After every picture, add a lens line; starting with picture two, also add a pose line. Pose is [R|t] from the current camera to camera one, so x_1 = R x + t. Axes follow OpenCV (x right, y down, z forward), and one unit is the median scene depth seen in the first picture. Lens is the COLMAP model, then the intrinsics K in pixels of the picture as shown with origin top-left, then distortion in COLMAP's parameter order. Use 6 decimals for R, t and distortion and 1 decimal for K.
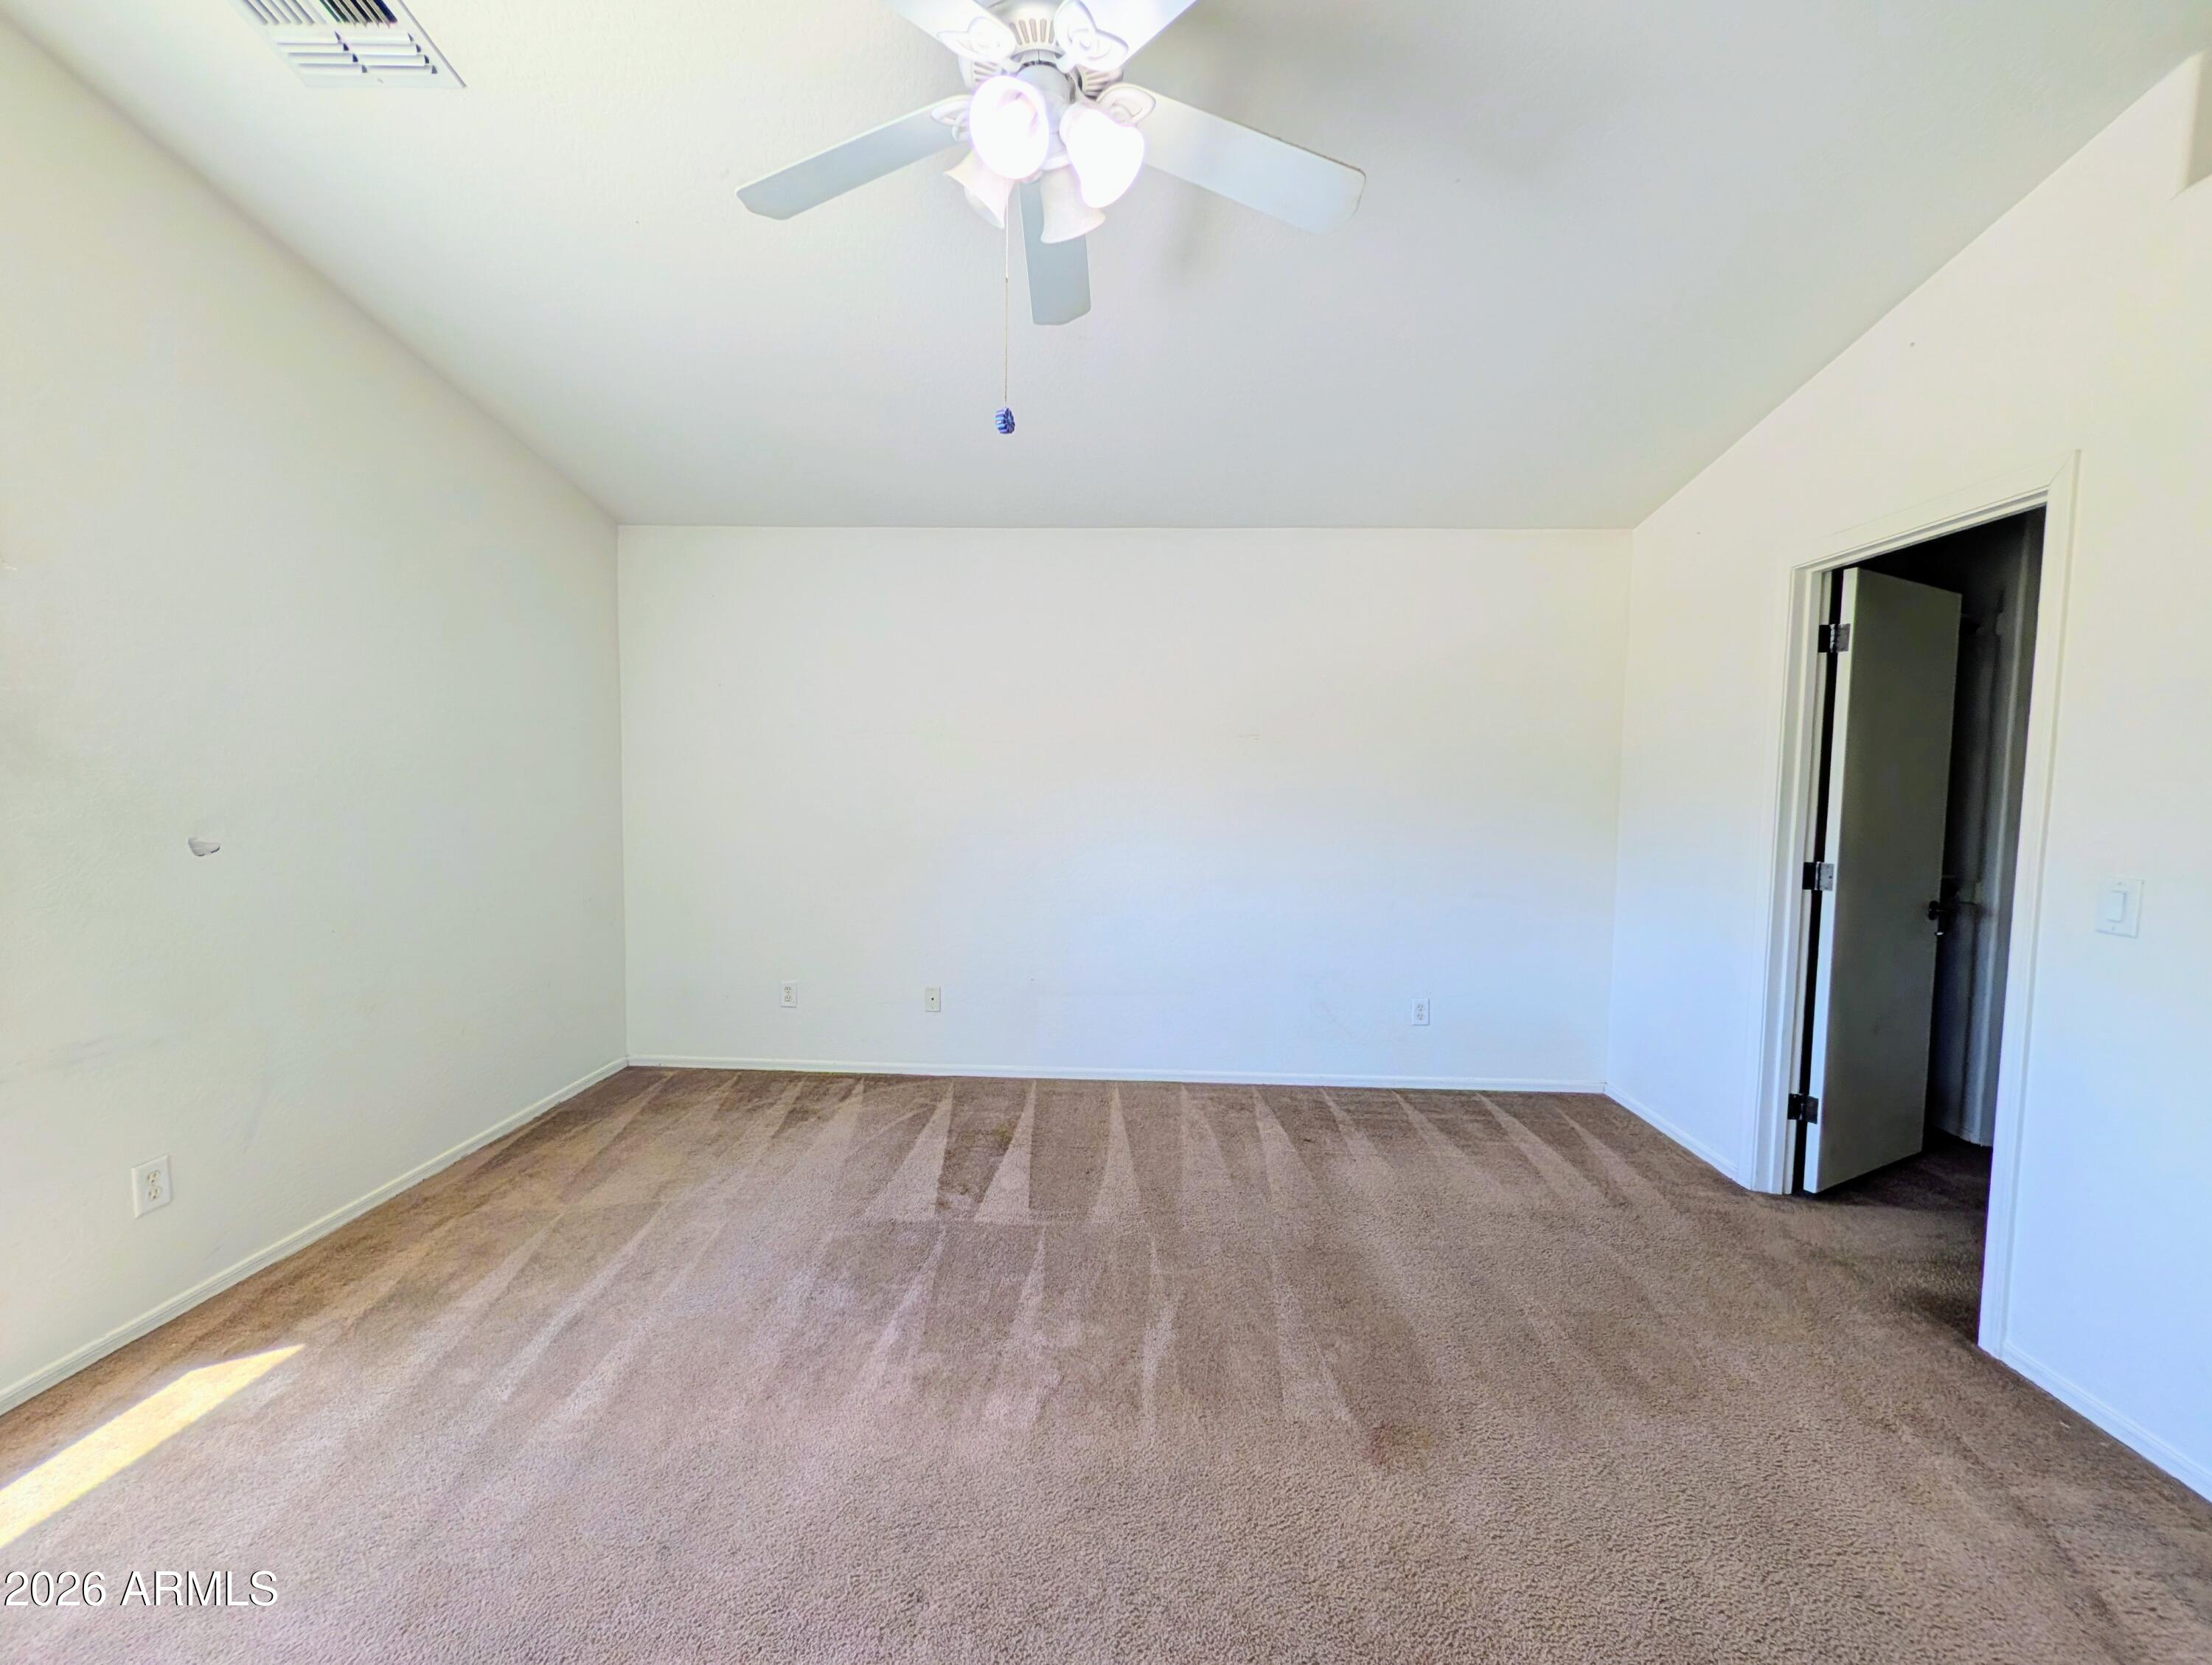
lens RADIAL K [[852.9, 0, 1103.1], [0, 852.9, 837.5], [0, 0, 1]] dist [0.000871, -0.000292]
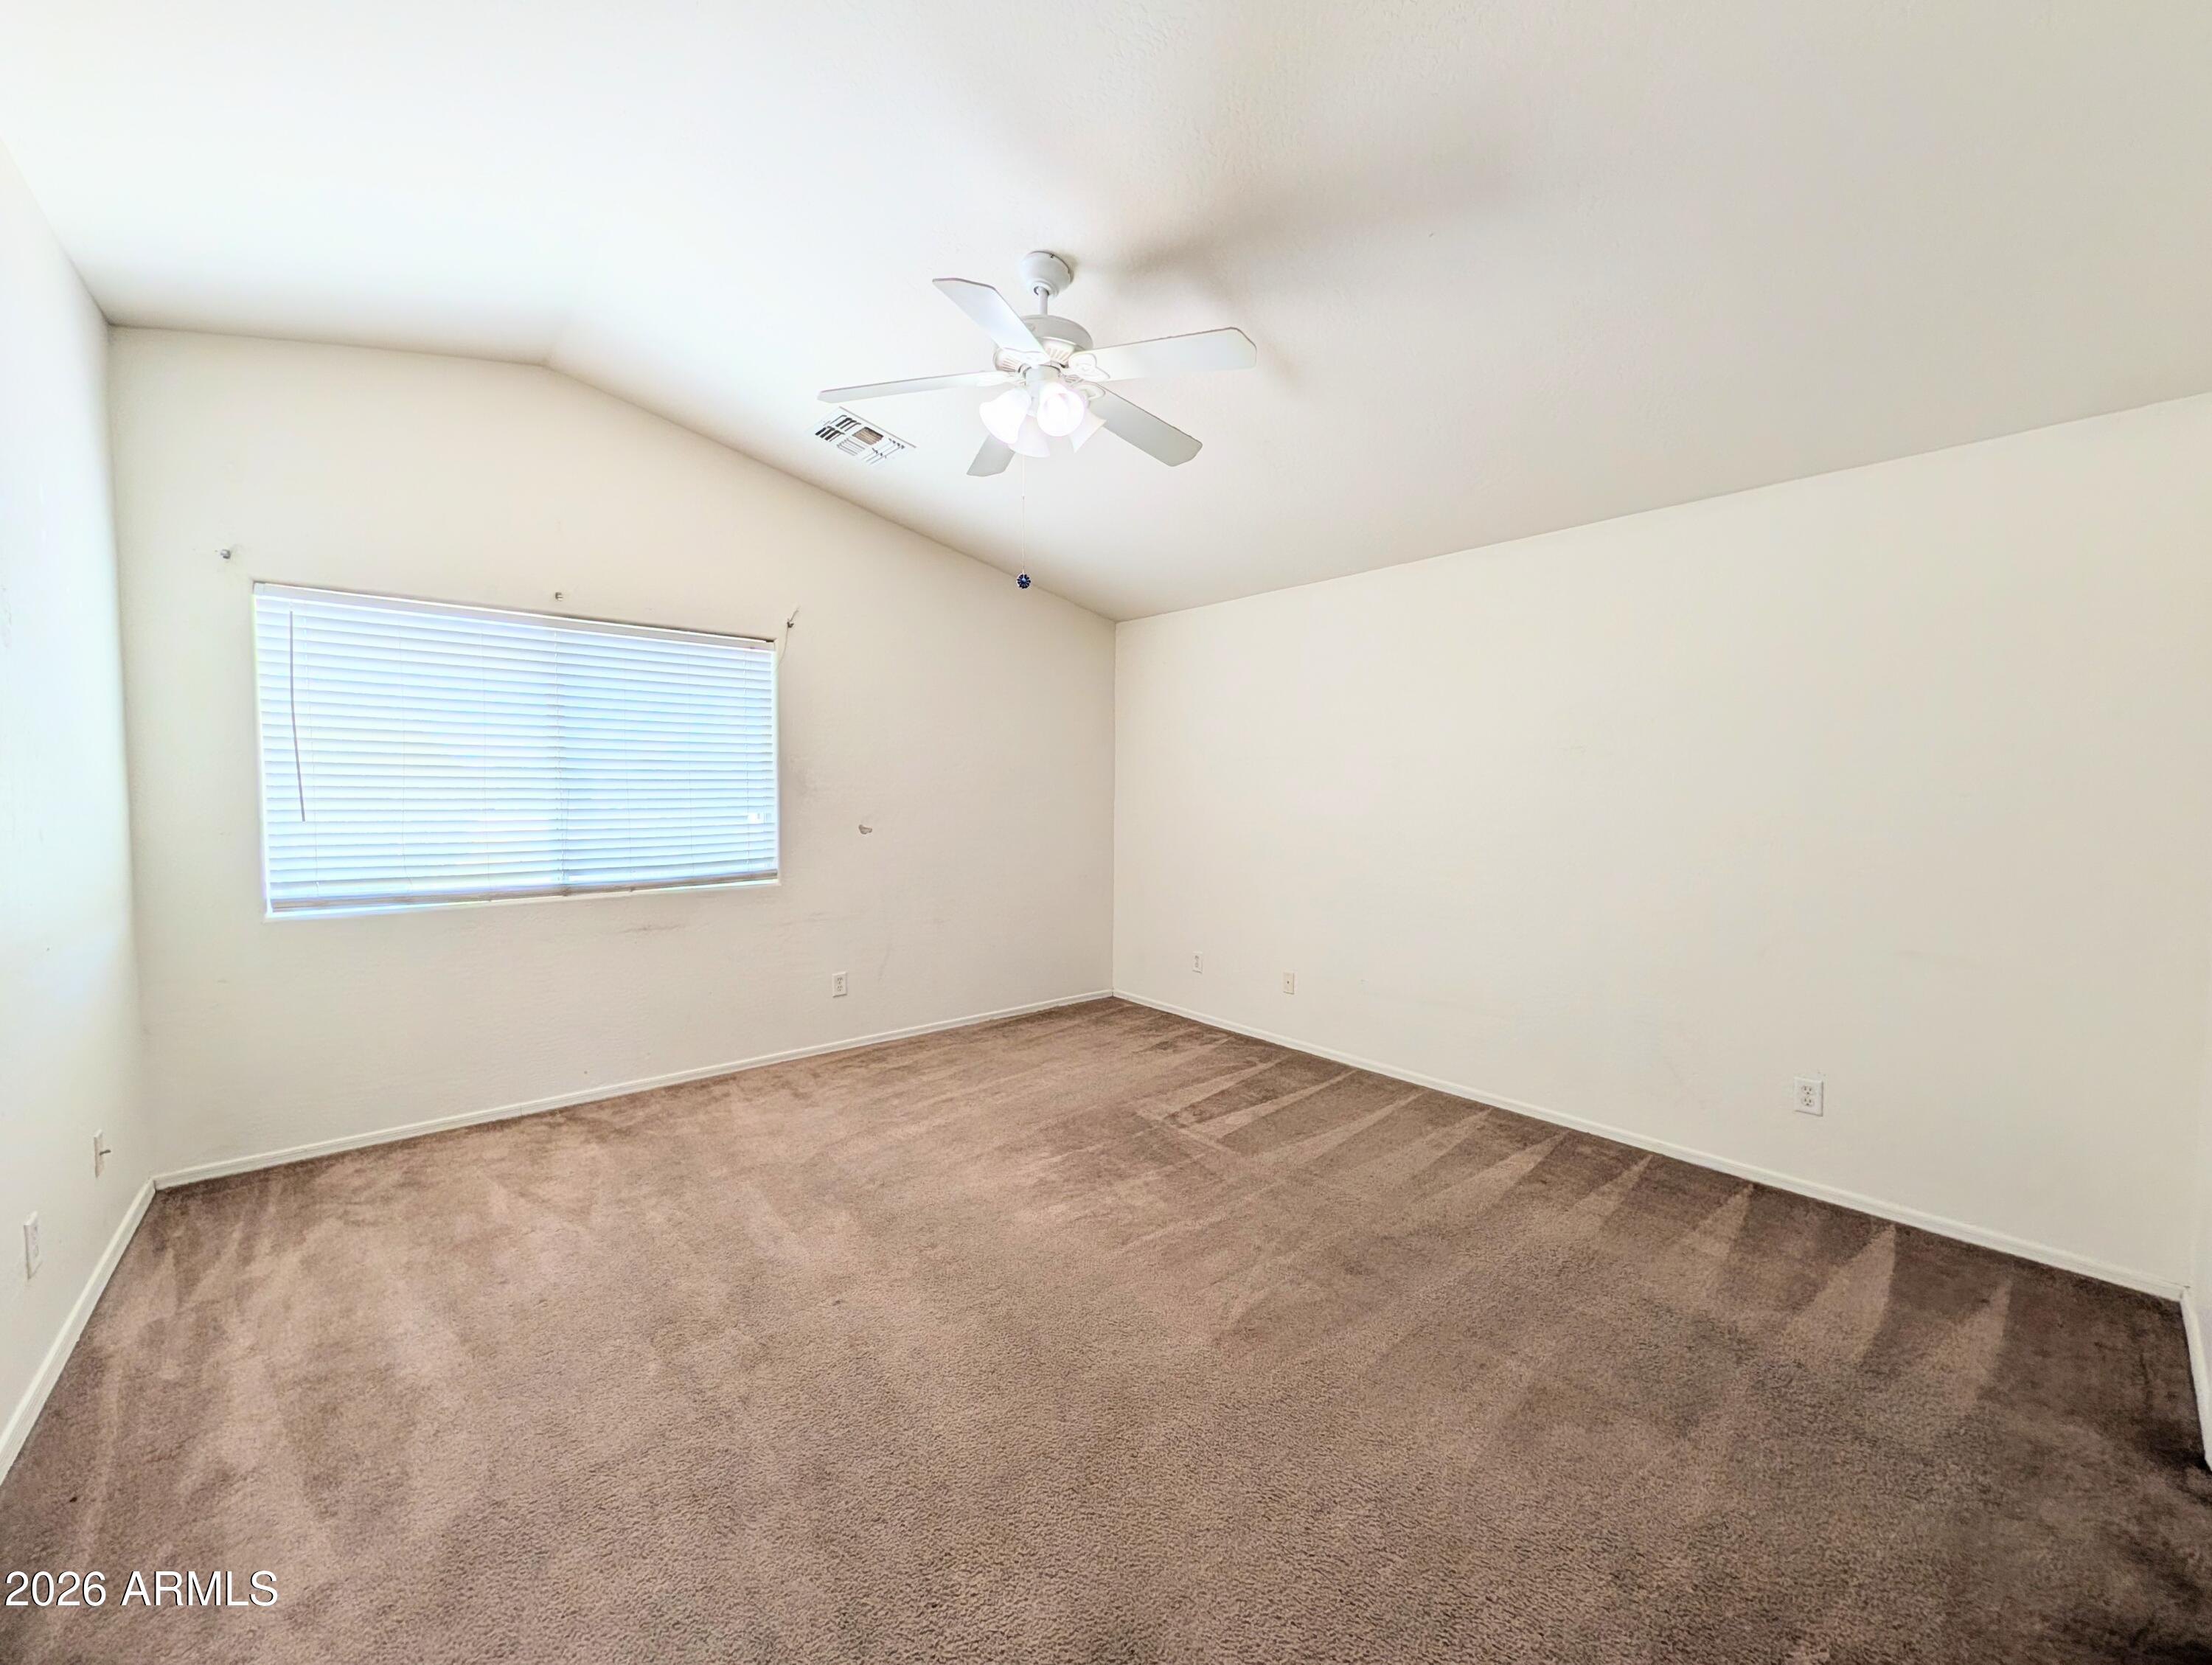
lens RADIAL K [[852.9, 0, 1099.1], [0, 852.9, 829.7], [0, 0, 1]] dist [0.000871, -0.000292]
pose [[0.683679, 0.028736, -0.729217, 0.551795], [-0.048151, 0.998823, -0.005784, -0.001712], [0.728193, 0.039067, 0.684258, -0.009853]]
